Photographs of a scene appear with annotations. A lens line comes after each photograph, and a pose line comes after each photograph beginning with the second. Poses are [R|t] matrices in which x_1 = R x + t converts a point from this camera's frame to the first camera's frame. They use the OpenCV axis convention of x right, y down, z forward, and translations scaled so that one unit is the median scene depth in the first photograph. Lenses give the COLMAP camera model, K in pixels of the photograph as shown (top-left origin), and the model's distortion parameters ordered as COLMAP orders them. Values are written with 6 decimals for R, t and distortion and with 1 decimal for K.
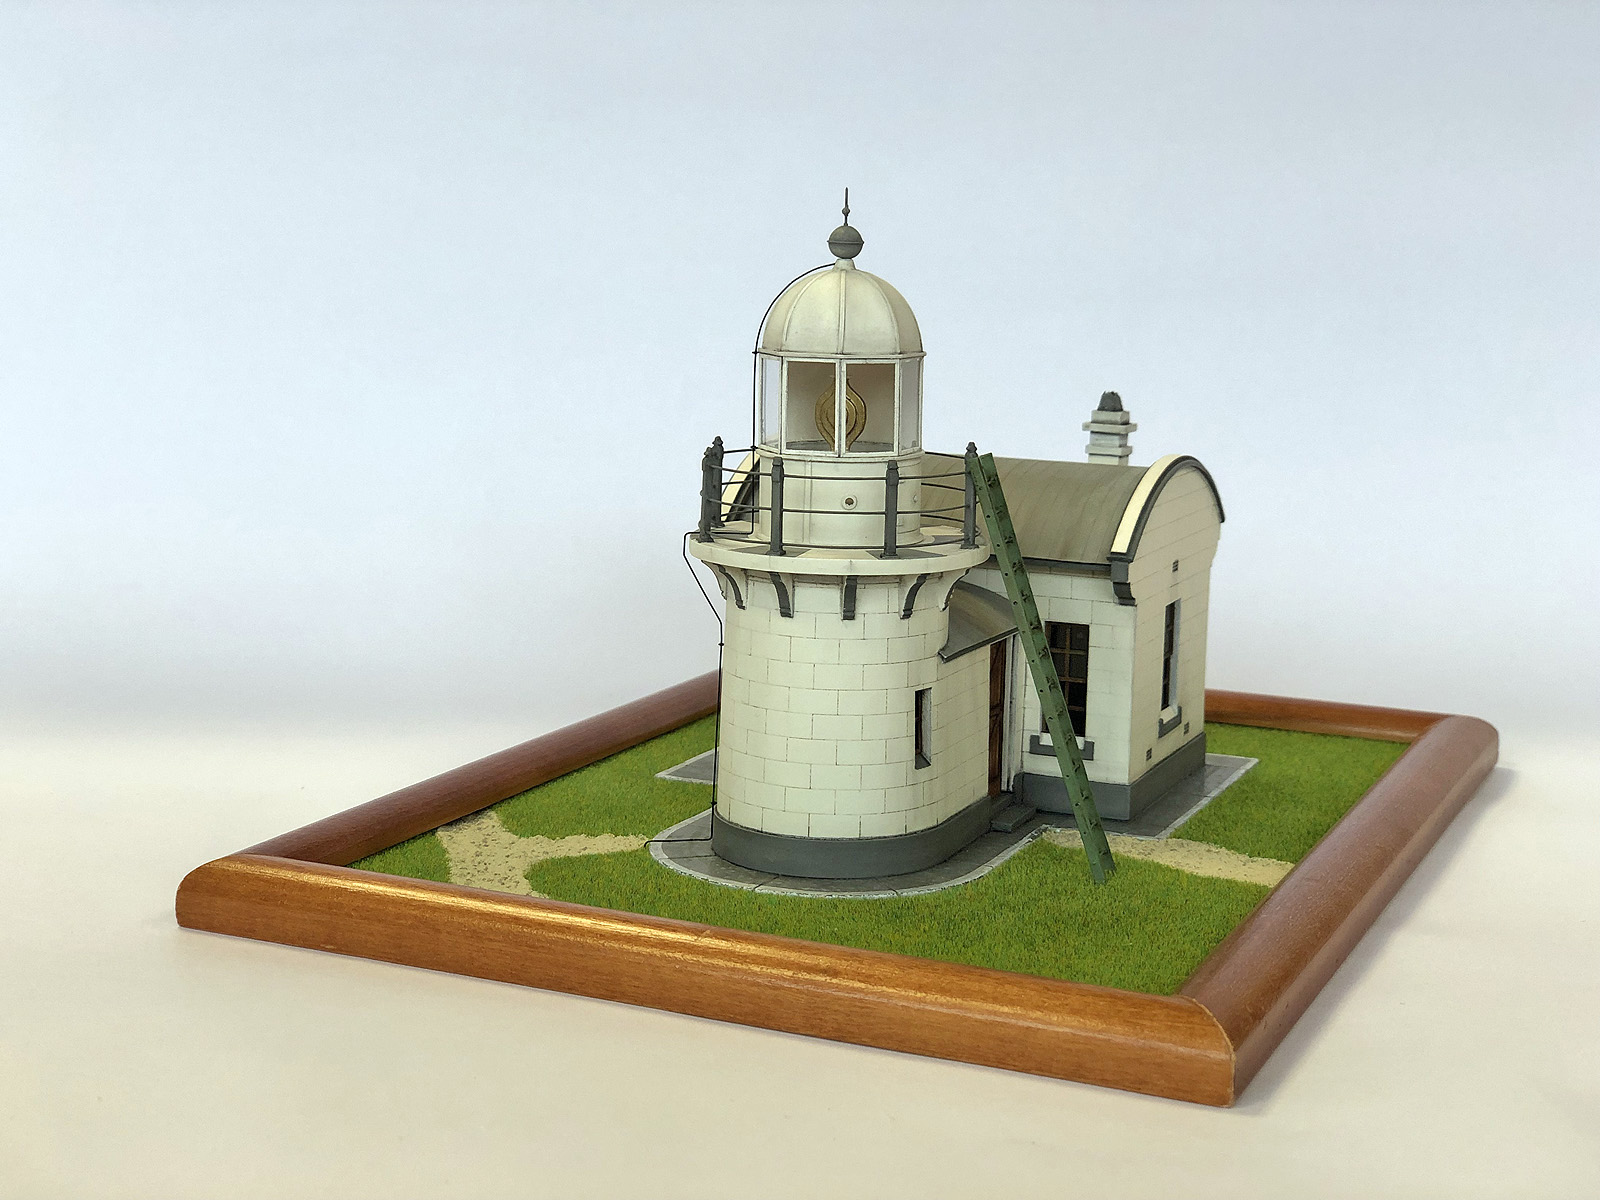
lens RADIAL K [[2452.2, 0, 800.0], [0, 2452.2, 600.0], [0, 0, 1]] dist [-0.178796, 1.407316]
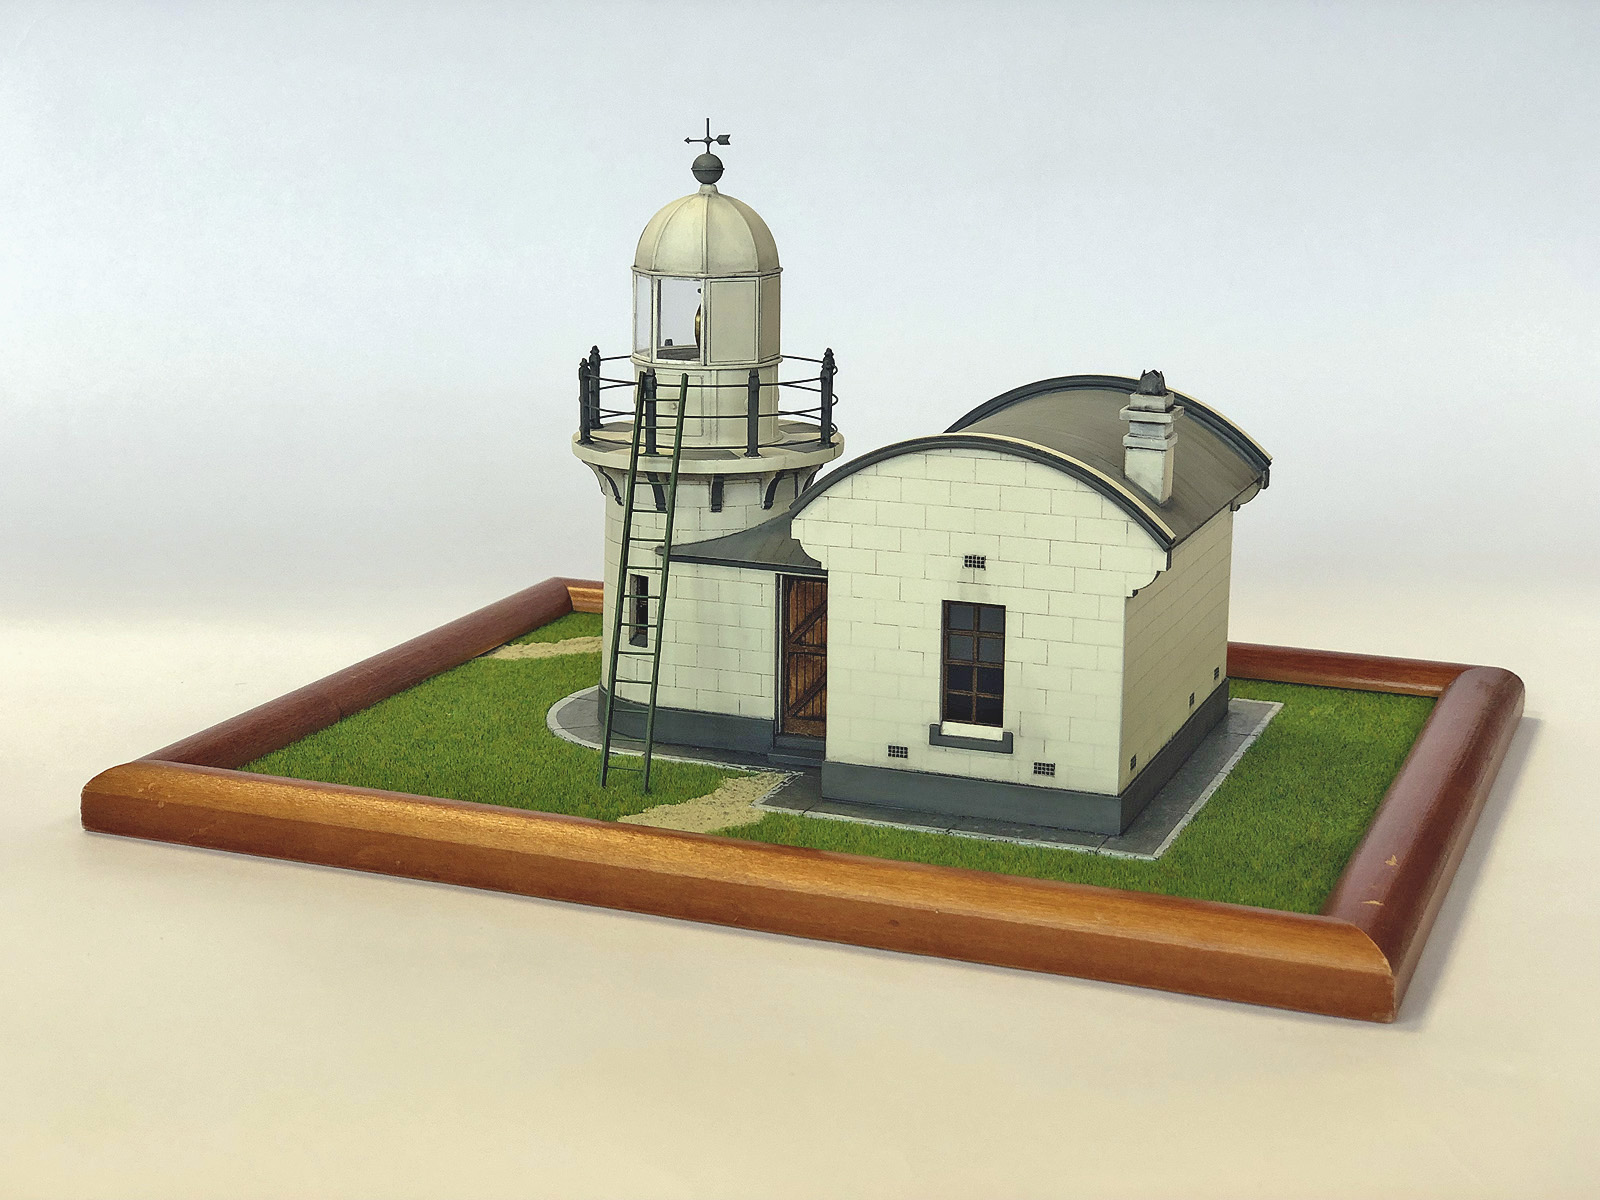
lens RADIAL K [[2452.2, 0, 800.0], [0, 2452.2, 600.0], [0, 0, 1]] dist [-0.178796, 1.407316]
pose [[0.043113, 0.204178, -0.977984, 1.127122], [-0.171744, 0.965837, 0.194071, -0.178225], [0.984198, 0.159596, 0.076707, 0.981615]]
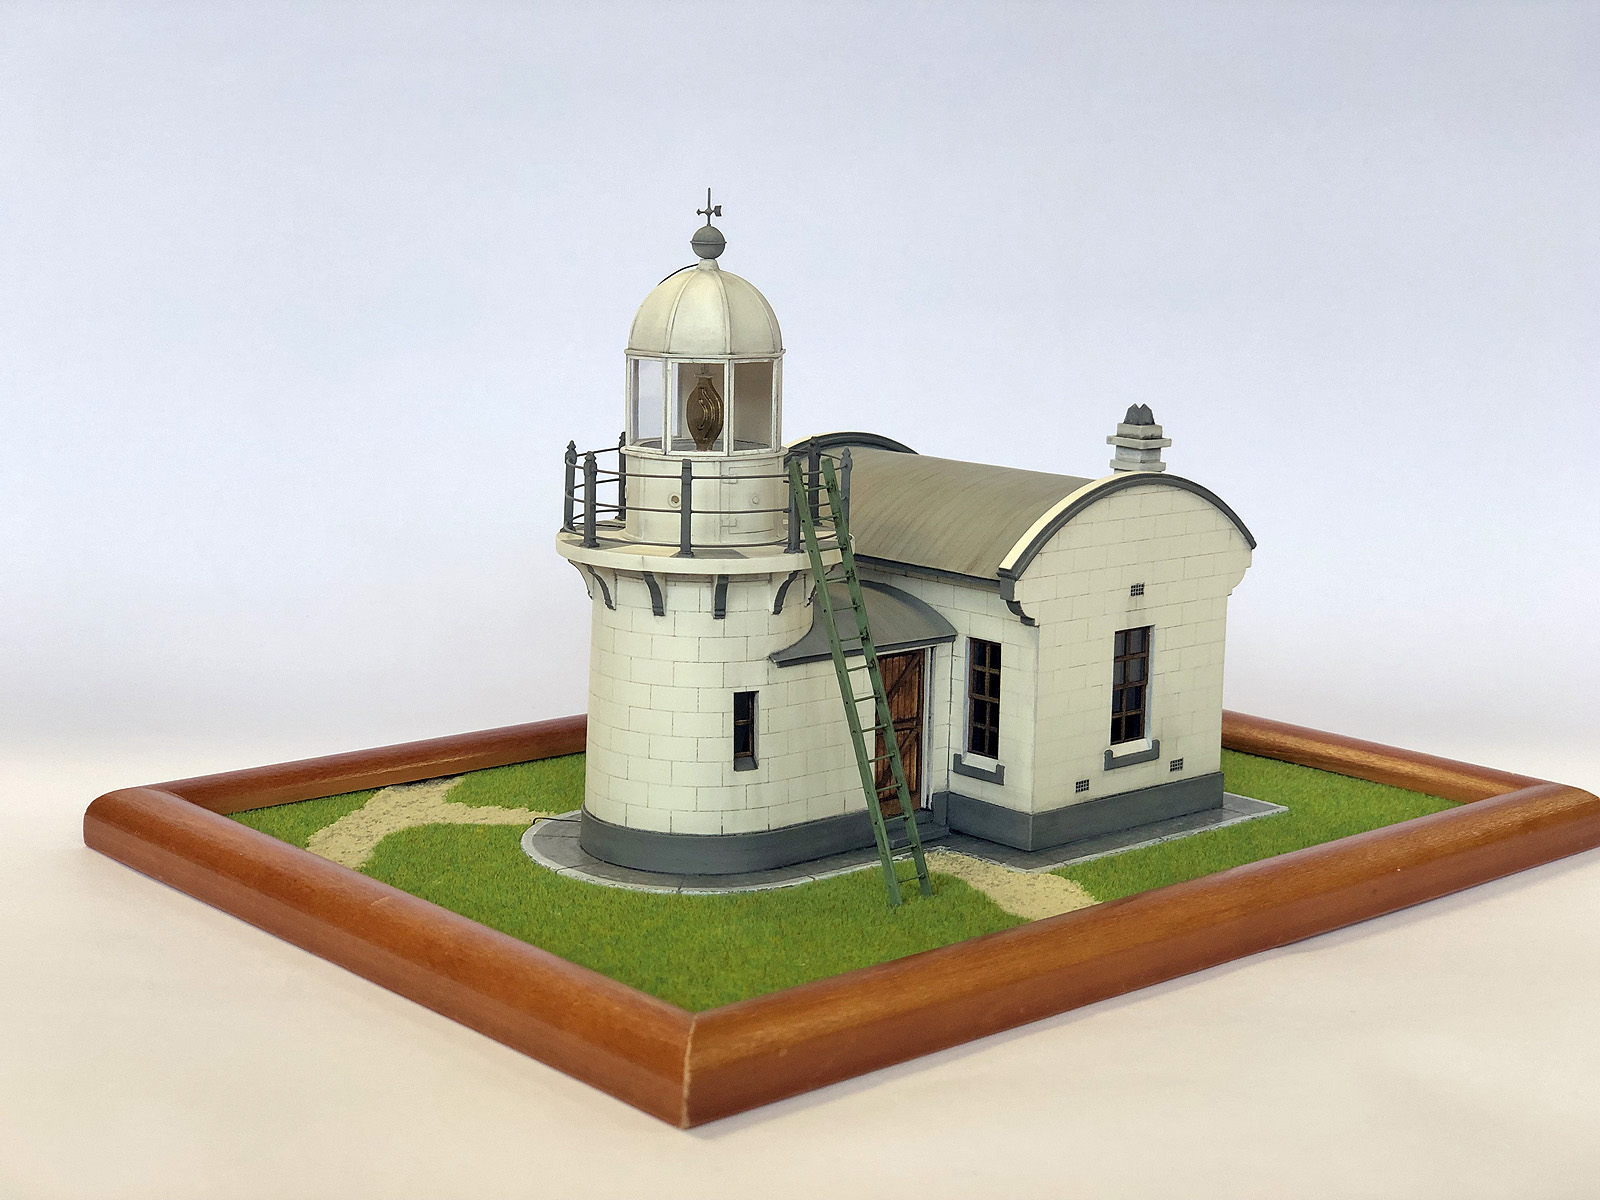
lens RADIAL K [[2452.2, 0, 800.0], [0, 2452.2, 600.0], [0, 0, 1]] dist [-0.178796, 1.407316]
pose [[0.911786, 0.065427, -0.405420, 0.468461], [-0.066873, 0.997705, 0.010613, -0.012681], [0.405184, 0.017435, 0.914069, 0.097094]]
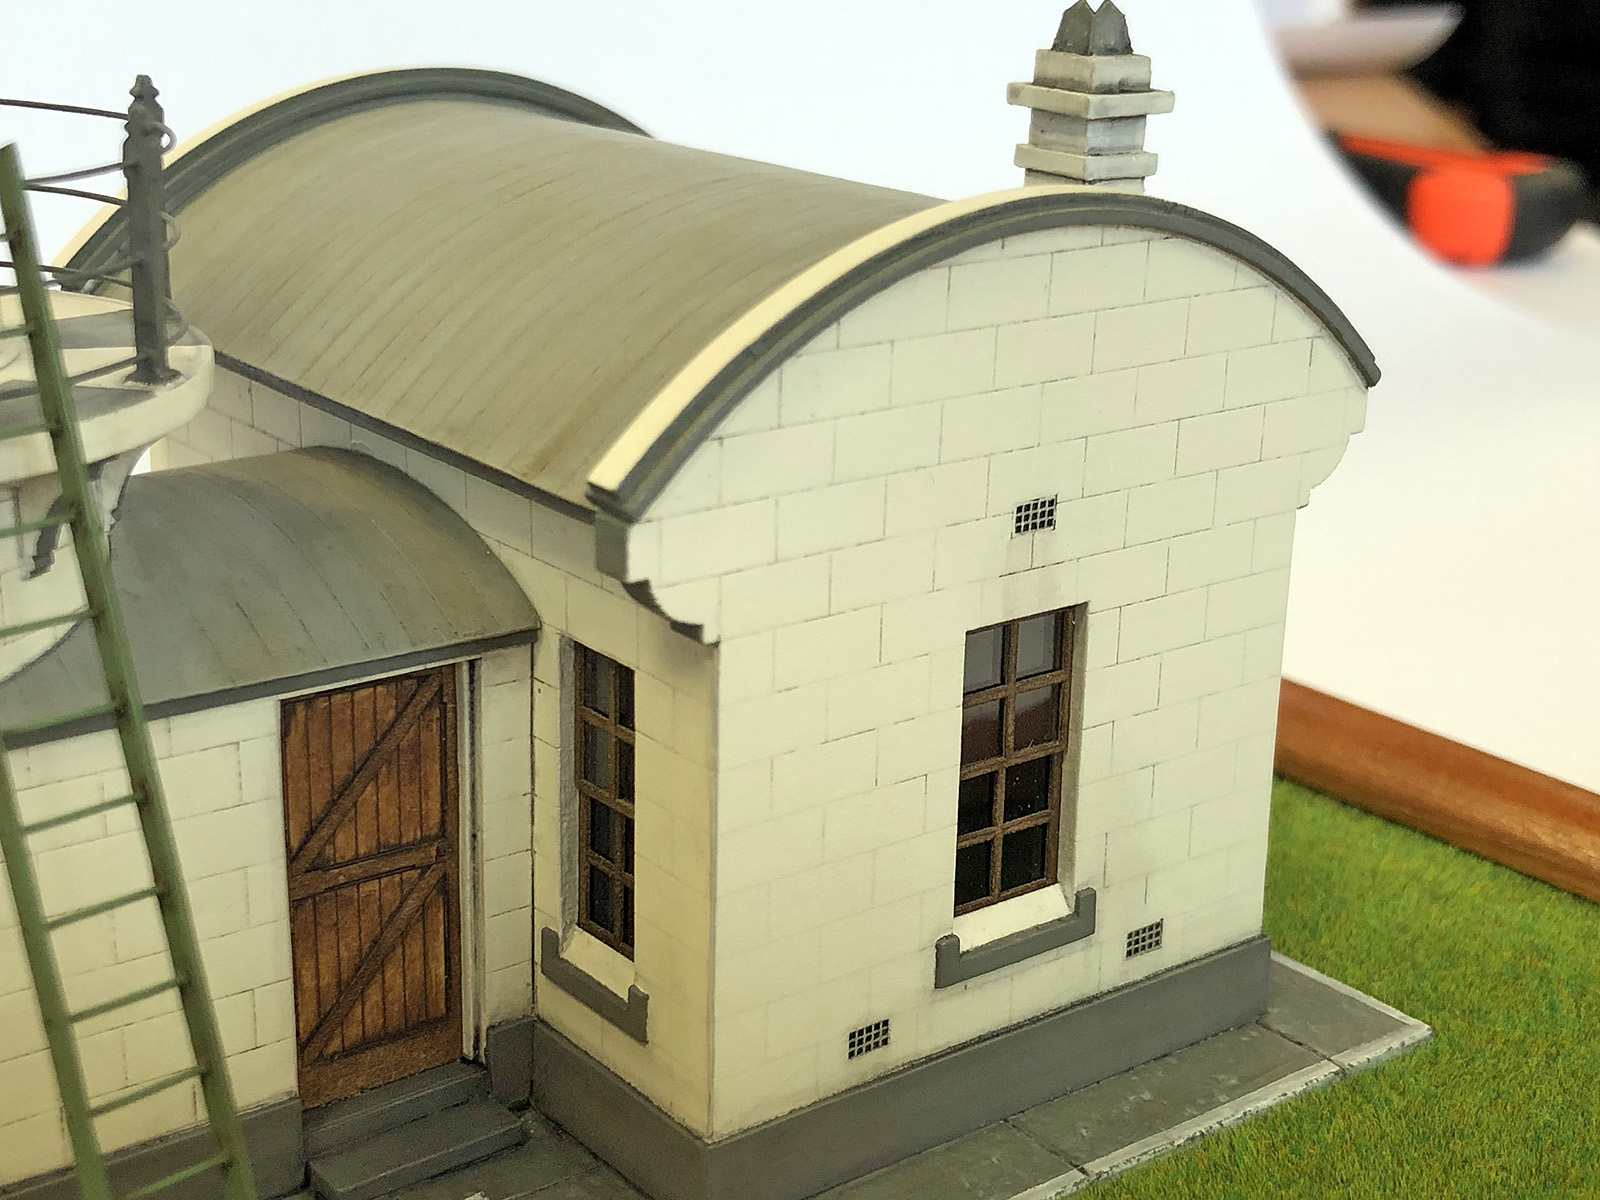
lens RADIAL K [[2408.4, 0, 797.5], [0, 2408.4, 576.7], [0, 0, 1]] dist [0.229765, -1.144570]
pose [[0.883666, 0.141759, -0.446138, 0.311196], [-0.082135, 0.985213, 0.150363, -0.060379], [0.460856, -0.096228, 0.882242, 0.767111]]
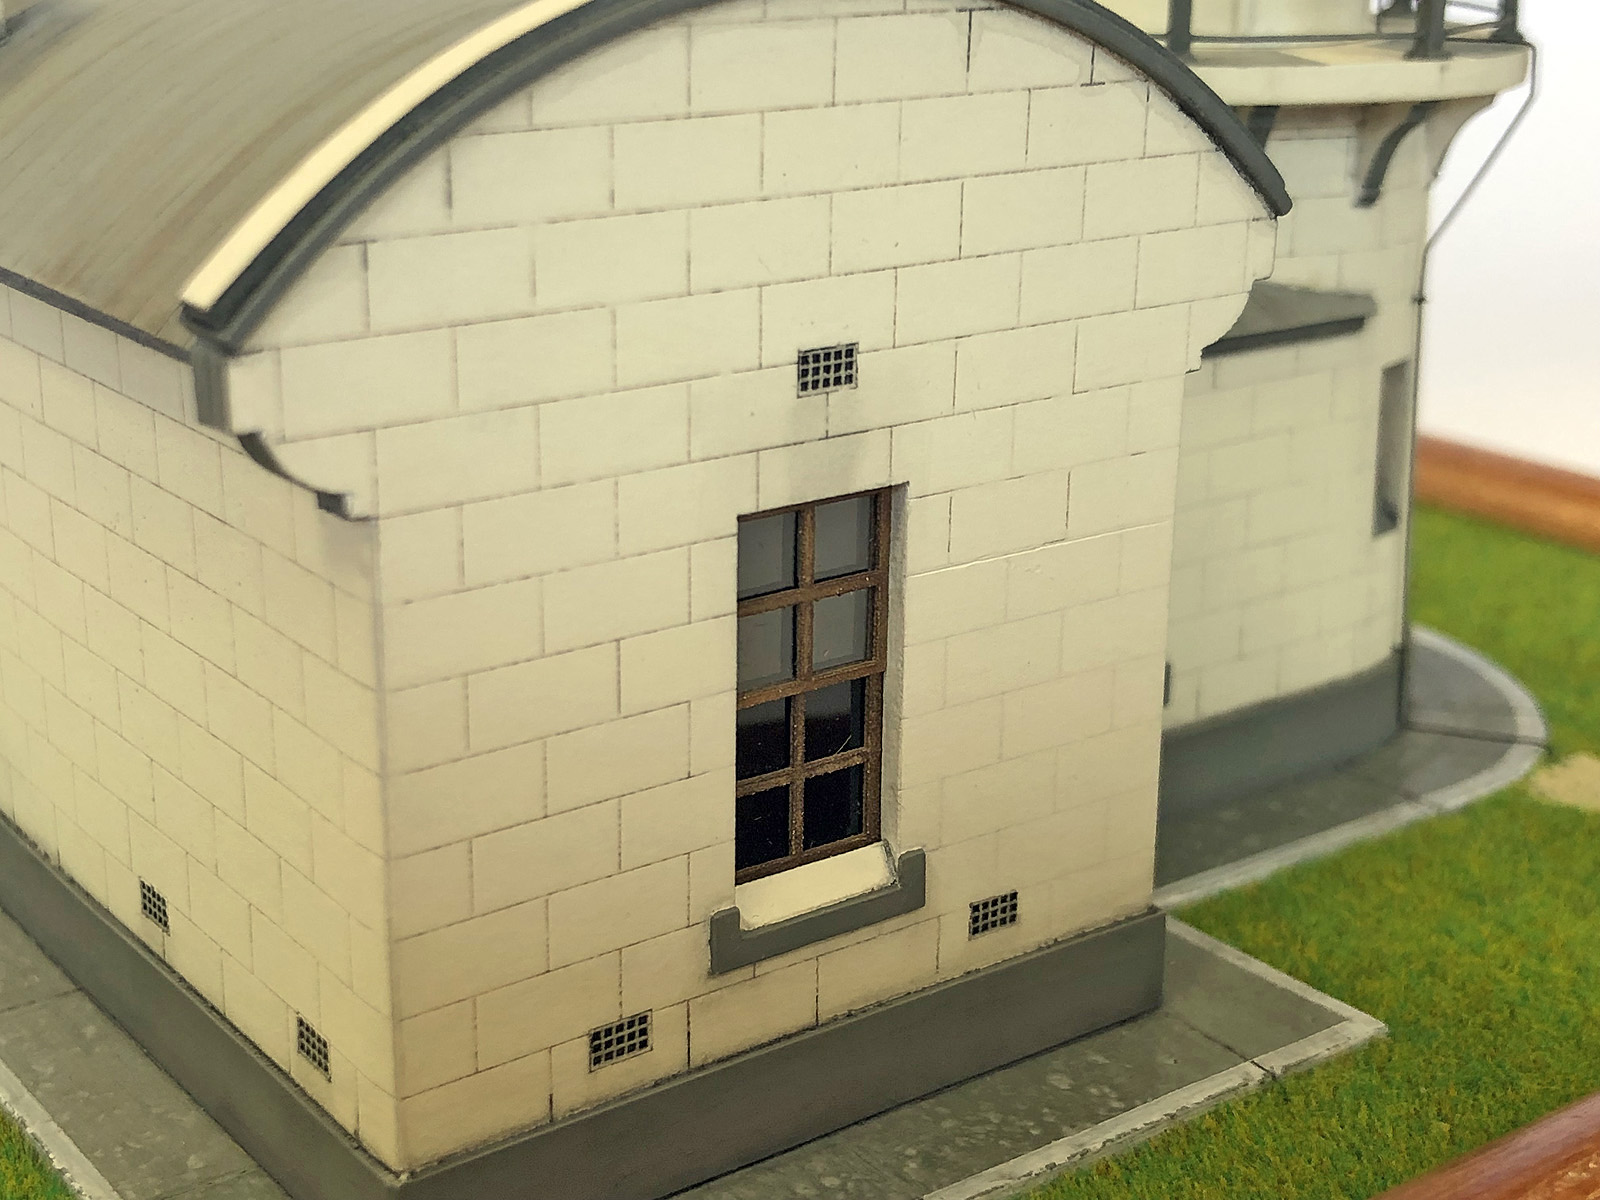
lens RADIAL K [[2408.4, 0, 797.5], [0, 2408.4, 576.7], [0, 0, 1]] dist [0.229765, -1.144570]
pose [[0.876455, 0.141762, -0.460142, 0.309707], [-0.077395, 0.984726, 0.155961, -0.036342], [0.475223, -0.101081, 0.874040, 0.858574]]
